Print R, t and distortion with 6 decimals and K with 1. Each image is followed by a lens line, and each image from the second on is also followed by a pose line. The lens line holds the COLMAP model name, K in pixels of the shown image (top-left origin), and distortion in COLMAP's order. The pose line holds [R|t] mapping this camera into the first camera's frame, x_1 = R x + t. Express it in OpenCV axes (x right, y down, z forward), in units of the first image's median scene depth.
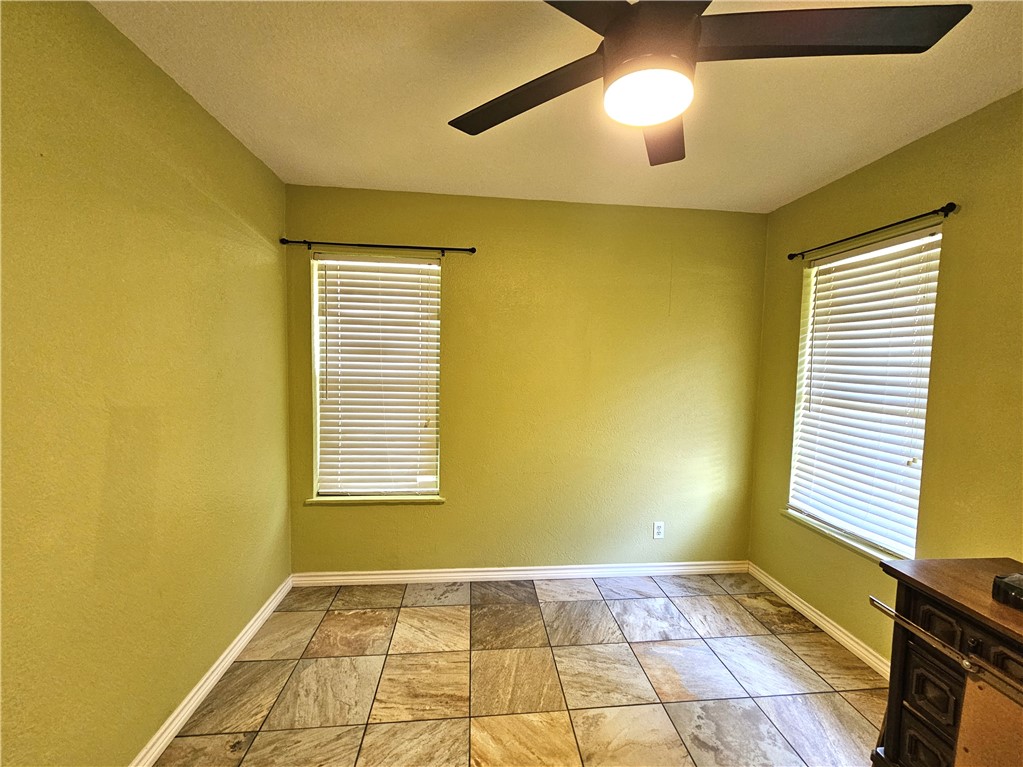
lens RADIAL K [[435.8, 0, 516.6], [0, 435.8, 384.8], [0, 0, 1]] dist [-0.010053, 0.005508]
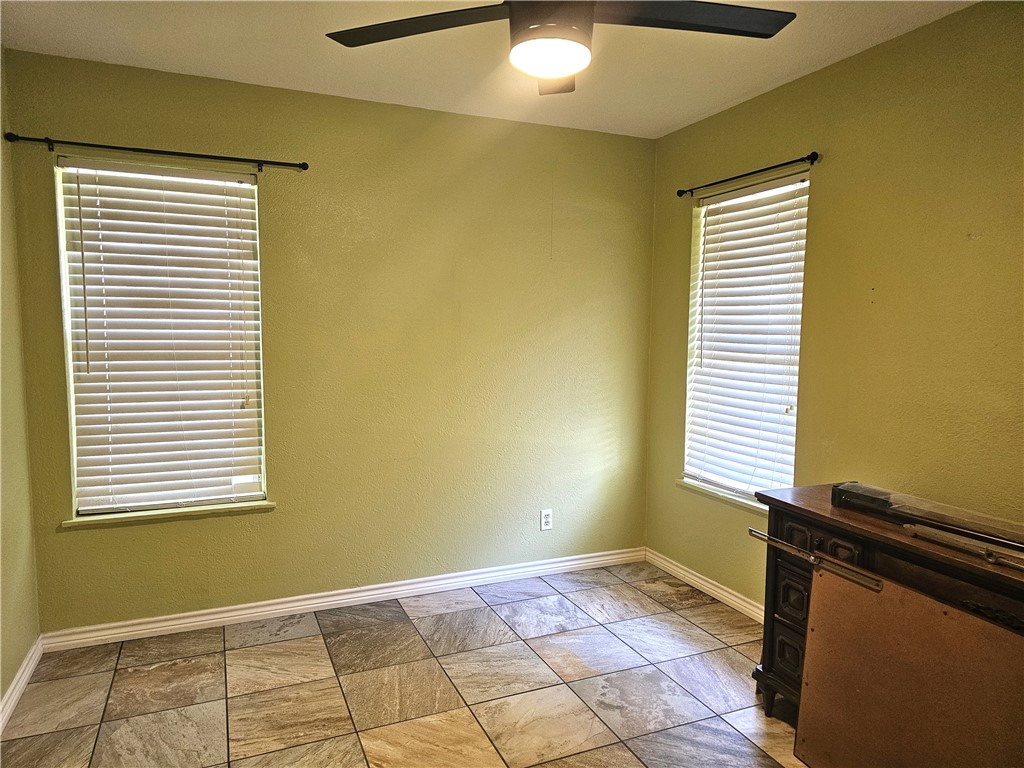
lens RADIAL K [[686.9, 0, 512.0], [0, 686.9, 384.0], [0, 0, 1]] dist [0.050868, -0.054120]
pose [[0.952522, -0.039989, 0.301832, -0.141273], [0.031352, 0.998950, 0.033406, 0.036491], [-0.302851, -0.022357, 0.952776, -0.258457]]
